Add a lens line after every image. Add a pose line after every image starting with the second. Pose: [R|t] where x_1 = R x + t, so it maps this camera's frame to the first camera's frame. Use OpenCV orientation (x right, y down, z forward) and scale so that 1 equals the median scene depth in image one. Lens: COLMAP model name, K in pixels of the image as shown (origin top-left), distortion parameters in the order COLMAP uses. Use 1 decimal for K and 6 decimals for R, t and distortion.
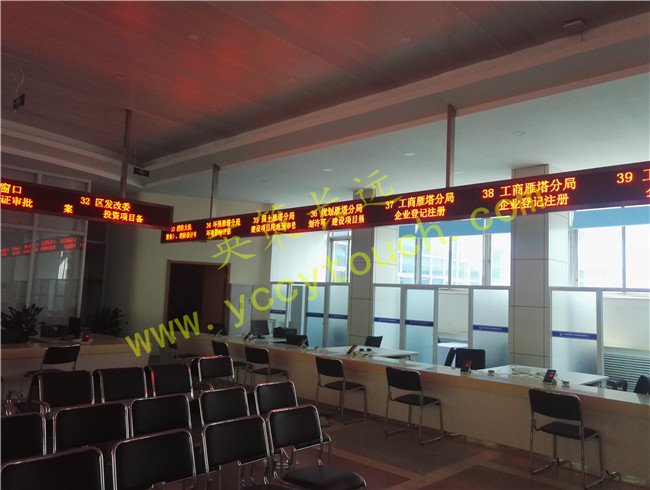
lens RADIAL K [[425.7, 0, 325.0], [0, 425.7, 269.3], [0, 0, 1]] dist [0.043806, 0.000671]
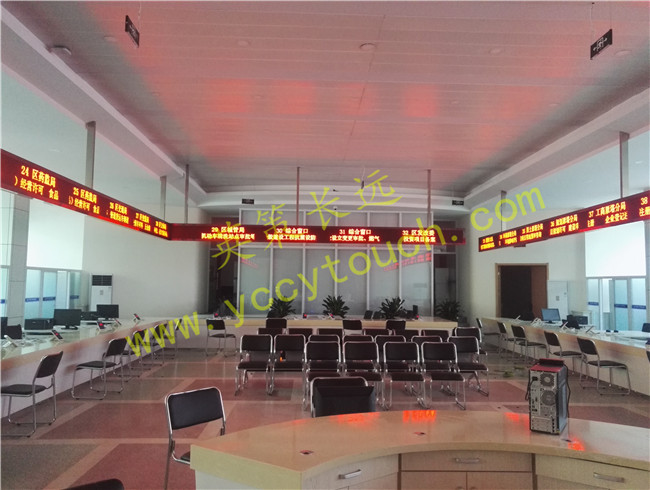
lens RADIAL K [[532.3, 0, 325.0], [0, 532.3, 245.0], [0, 0, 1]] dist [0.006037, 0.004322]
pose [[0.645890, -0.098568, -0.757041, 0.584548], [0.071323, 0.995084, -0.068710, -0.004144], [0.760092, -0.009615, 0.649745, -0.451897]]
